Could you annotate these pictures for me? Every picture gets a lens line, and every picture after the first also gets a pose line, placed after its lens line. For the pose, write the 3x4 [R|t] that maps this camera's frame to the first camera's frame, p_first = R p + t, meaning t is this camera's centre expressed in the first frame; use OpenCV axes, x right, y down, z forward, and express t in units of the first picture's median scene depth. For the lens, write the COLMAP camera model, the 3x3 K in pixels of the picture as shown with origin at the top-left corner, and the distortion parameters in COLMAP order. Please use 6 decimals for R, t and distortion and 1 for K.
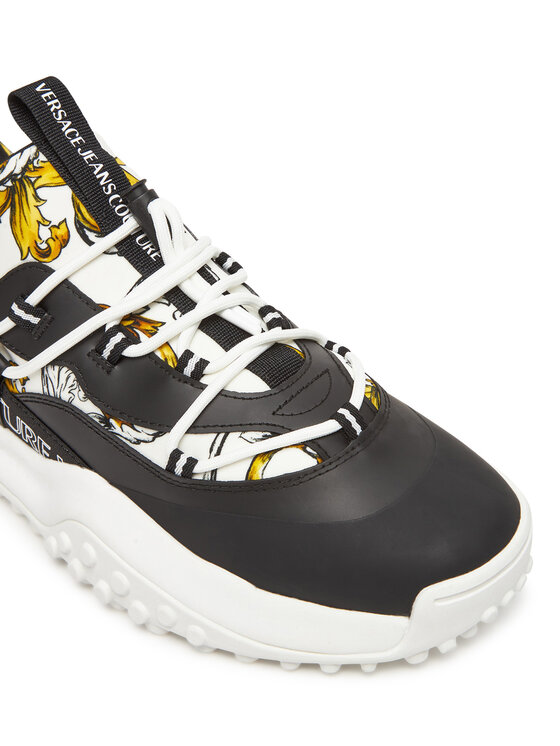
lens RADIAL K [[1200.6, 0, 280.0], [0, 1200.6, 373.0], [0, 0, 1]] dist [-0.004486, -0.117366]
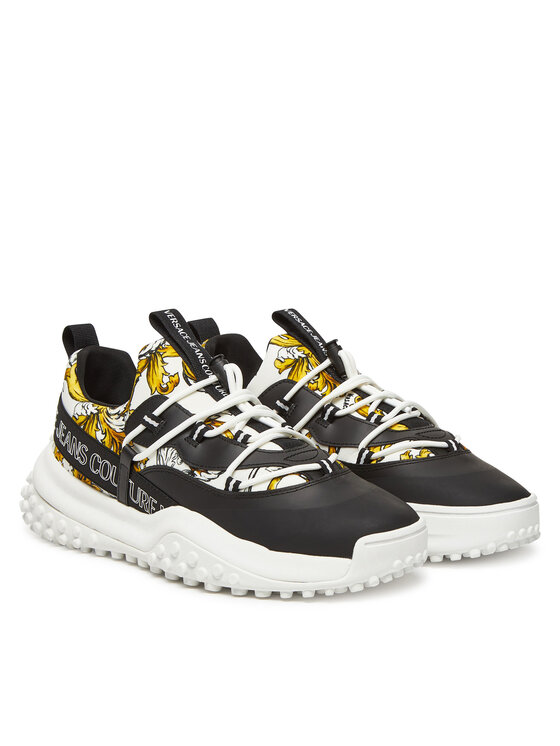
lens RADIAL K [[2020.0, 0, 280.0], [0, 2020.0, 373.0], [0, 0, 1]] dist [0.067498, 0.243207]
pose [[0.996710, 0.025754, -0.076856, 0.212193], [-0.056319, 0.901953, -0.428146, 1.182537], [0.058294, 0.431065, 0.900436, -1.757957]]
